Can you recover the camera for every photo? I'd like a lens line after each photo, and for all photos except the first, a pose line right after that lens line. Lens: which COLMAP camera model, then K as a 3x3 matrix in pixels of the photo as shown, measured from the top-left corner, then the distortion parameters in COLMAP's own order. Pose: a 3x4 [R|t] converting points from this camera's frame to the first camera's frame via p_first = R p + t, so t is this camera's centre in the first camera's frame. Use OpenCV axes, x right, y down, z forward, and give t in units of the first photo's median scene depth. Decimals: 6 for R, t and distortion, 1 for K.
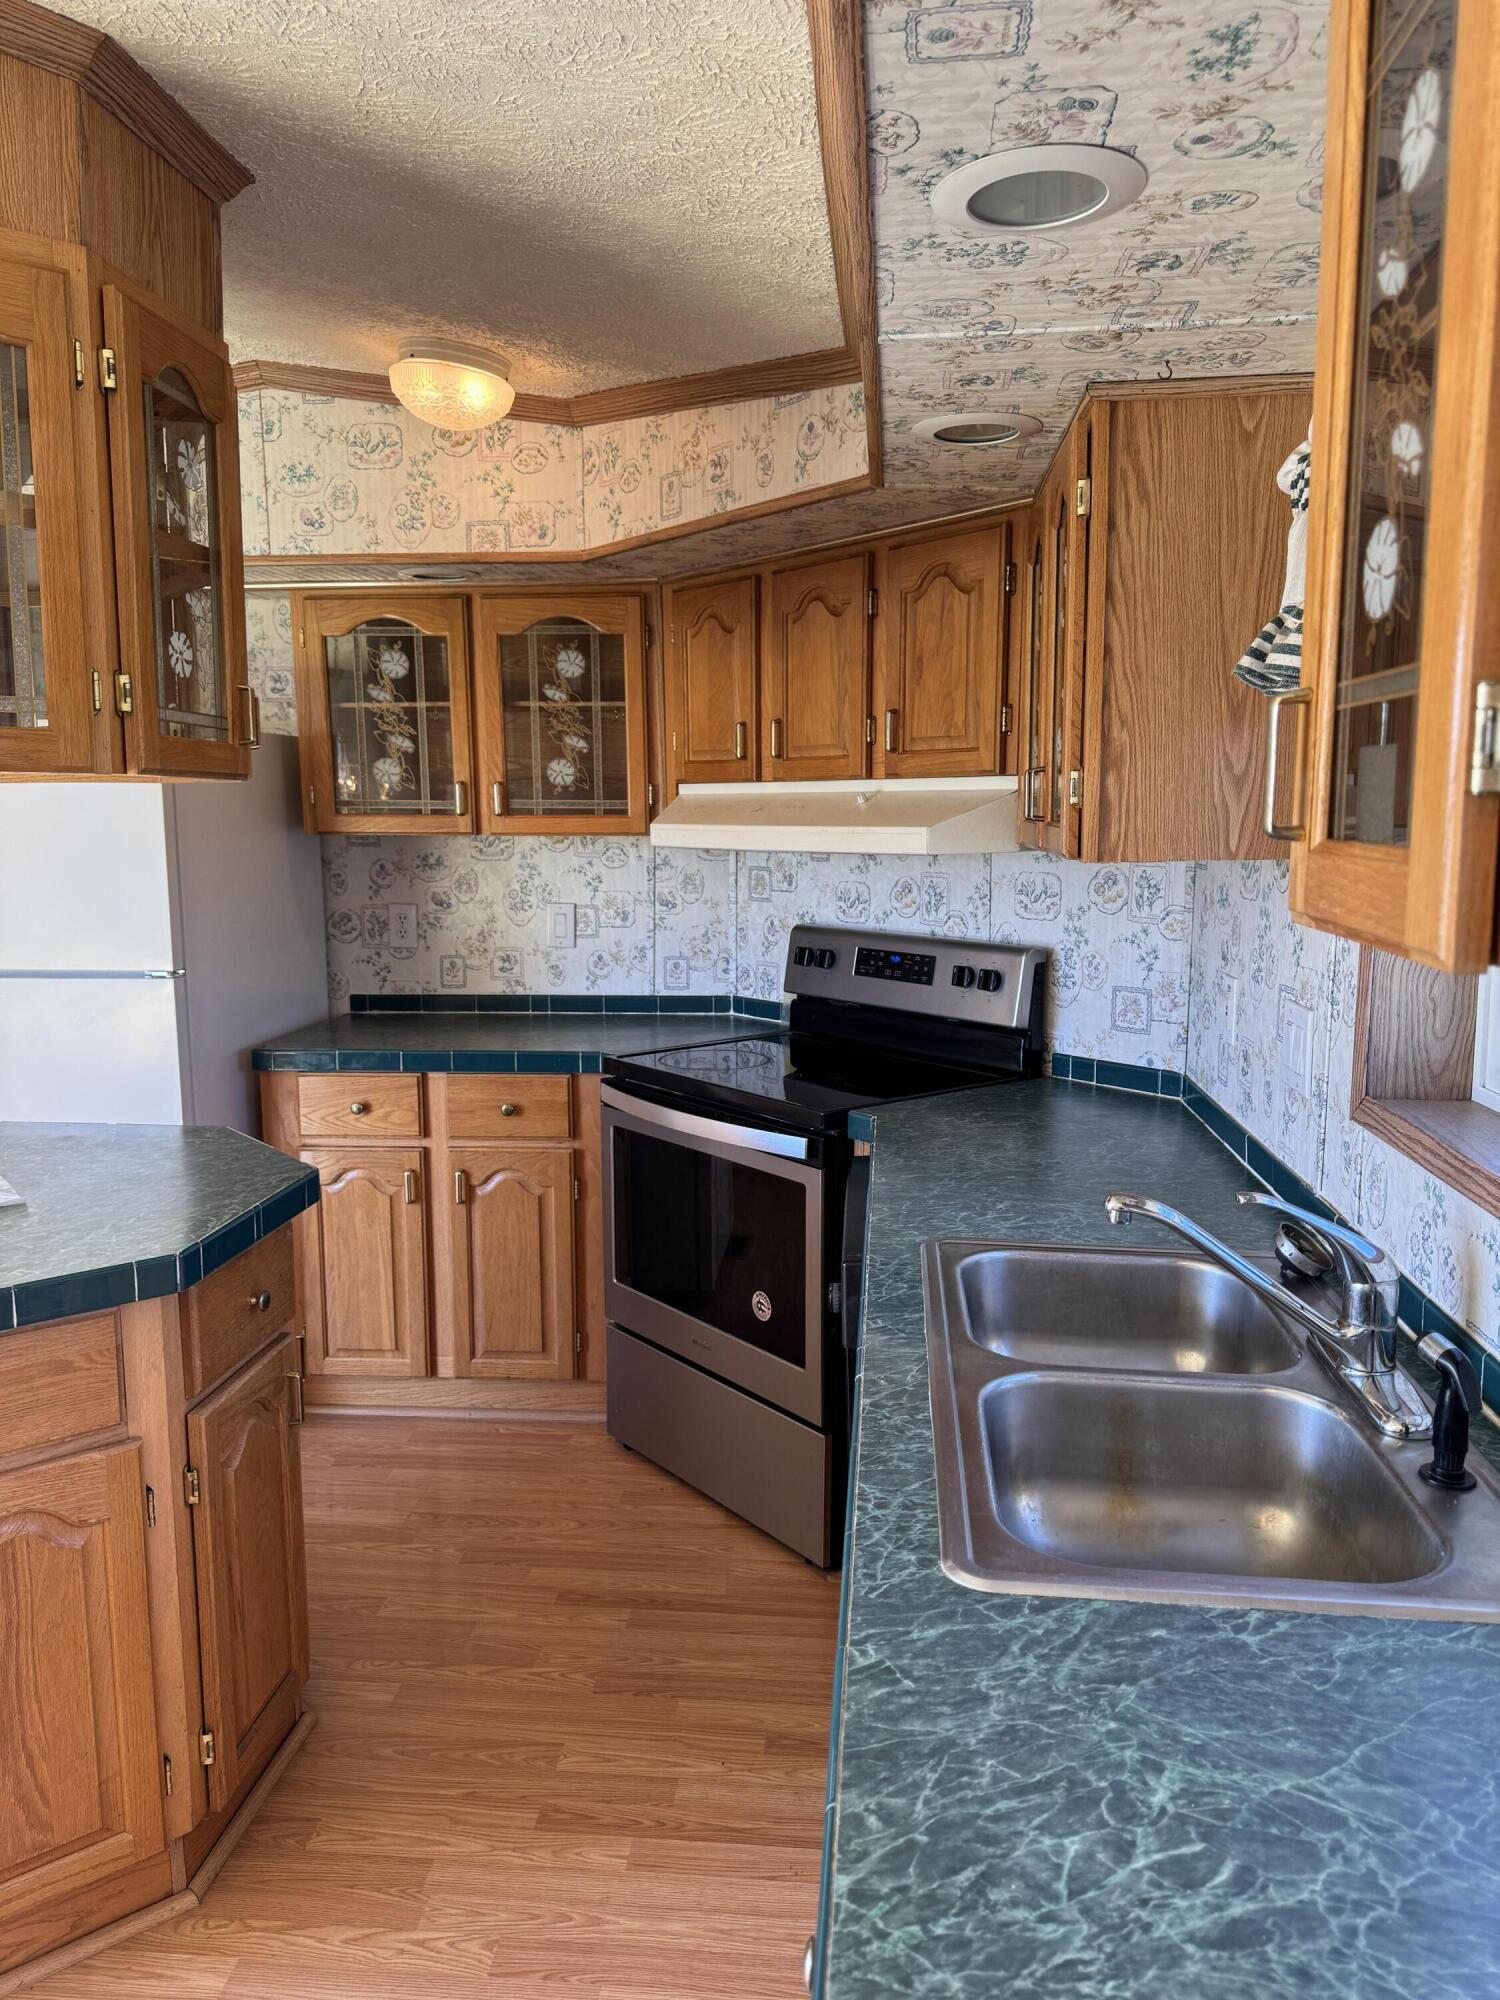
lens RADIAL K [[1395.3, 0, 761.5], [0, 1395.3, 1004.0], [0, 0, 1]] dist [0.033247, -0.028773]
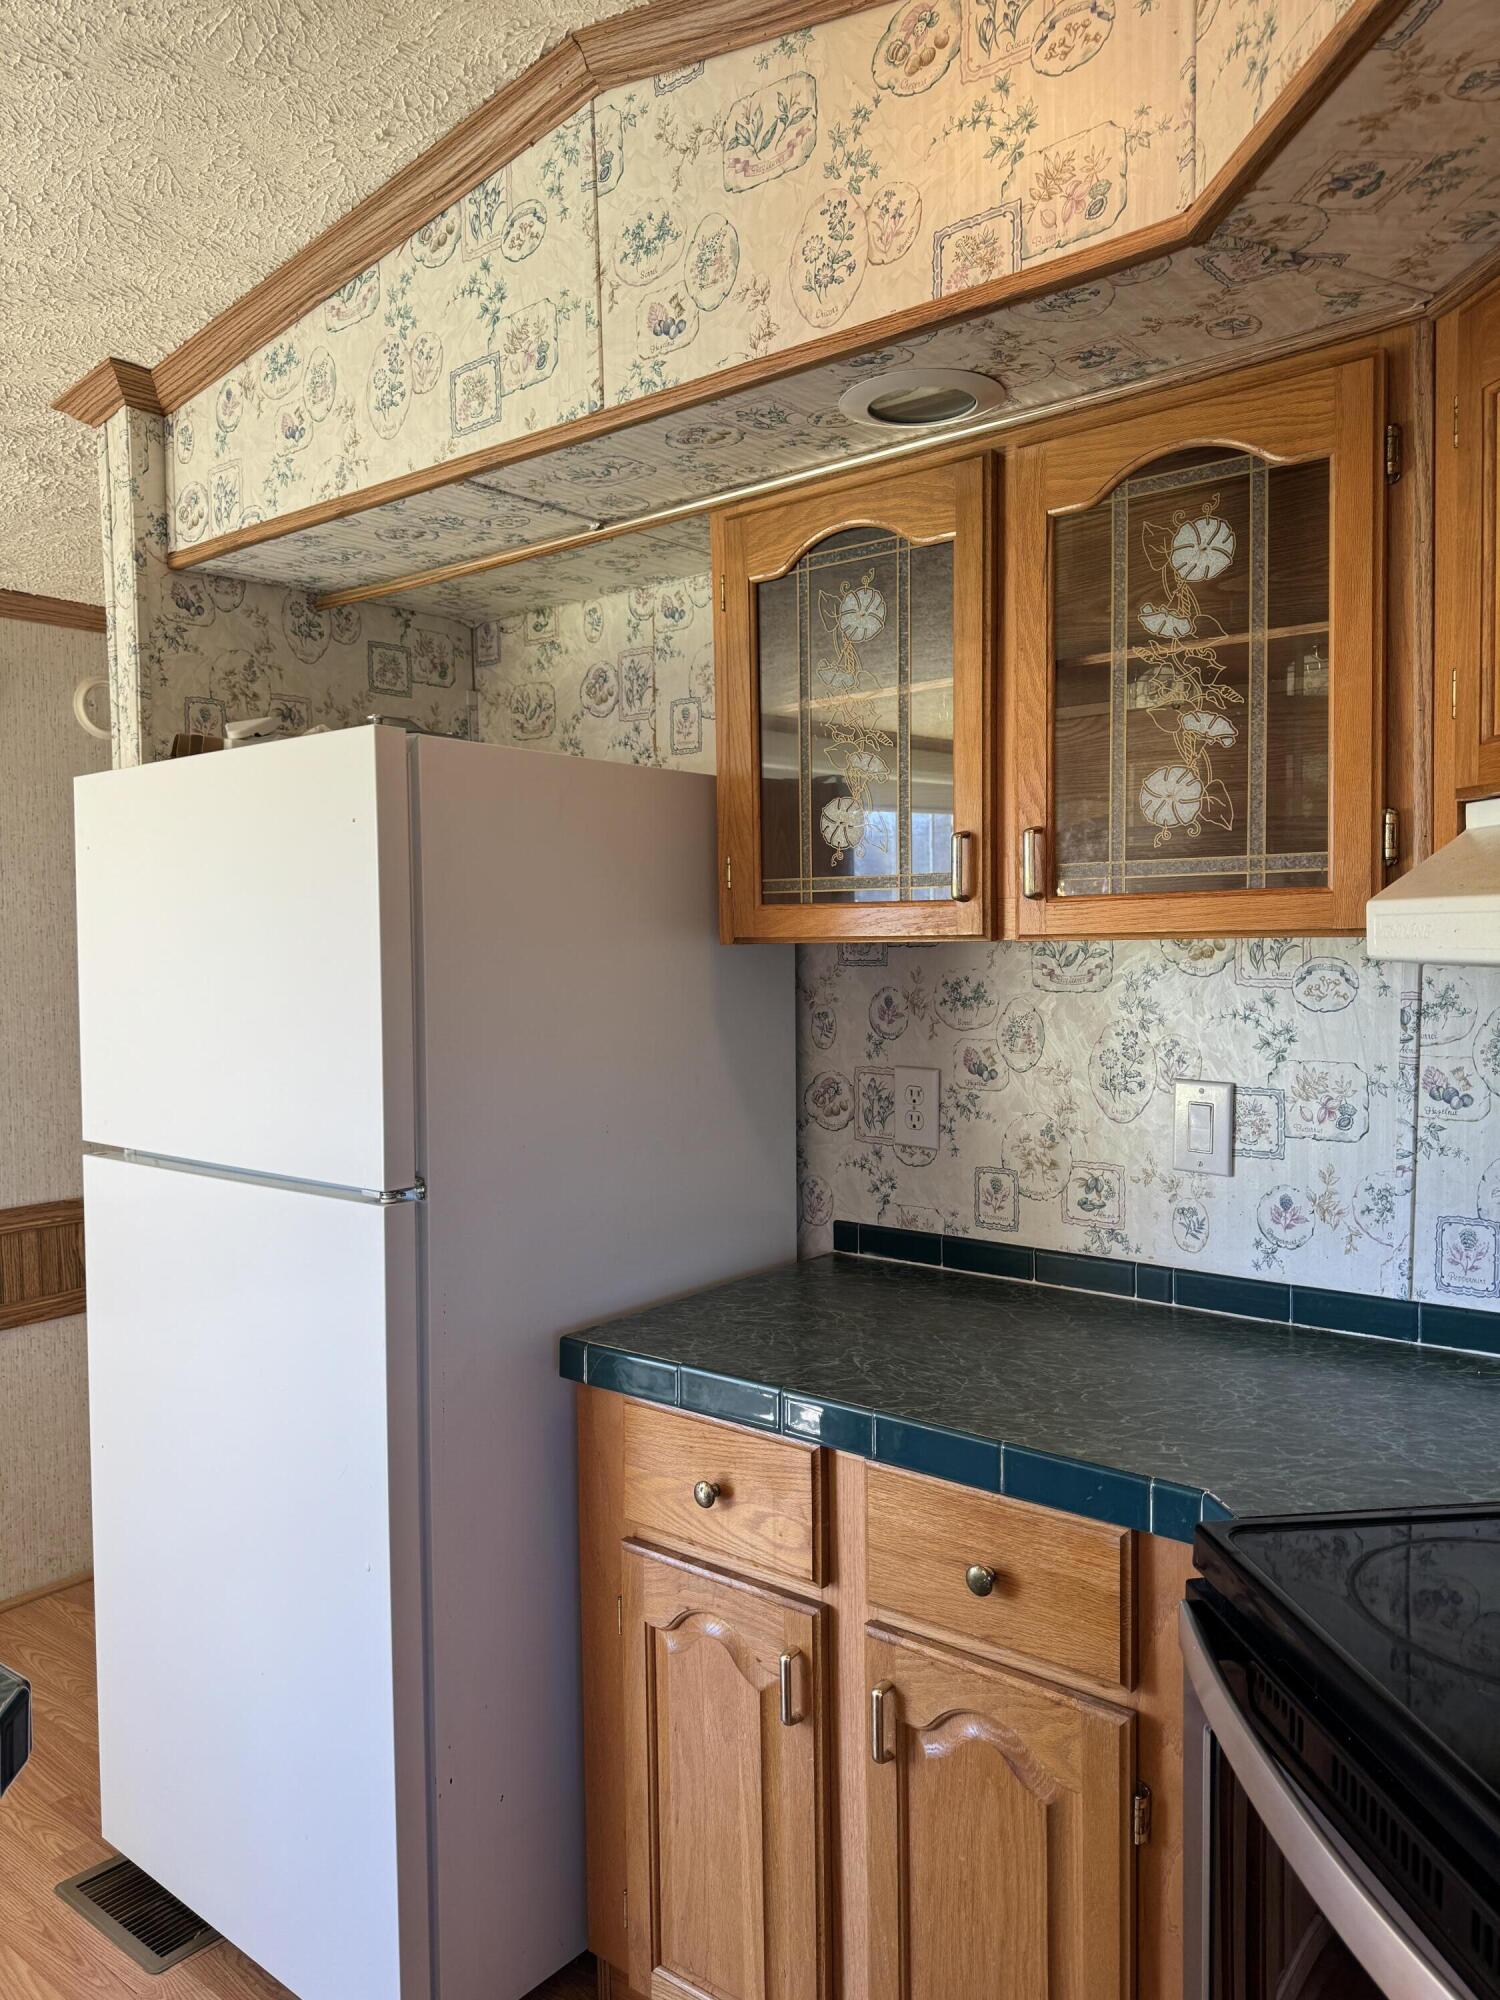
lens RADIAL K [[1395.3, 0, 759.3], [0, 1395.3, 1004.7], [0, 0, 1]] dist [0.033247, -0.028773]
pose [[0.834876, 0.019445, -0.550094, -0.006822], [-0.068611, 0.995258, -0.068950, -0.060344], [0.546144, 0.095308, 0.832252, 0.563758]]
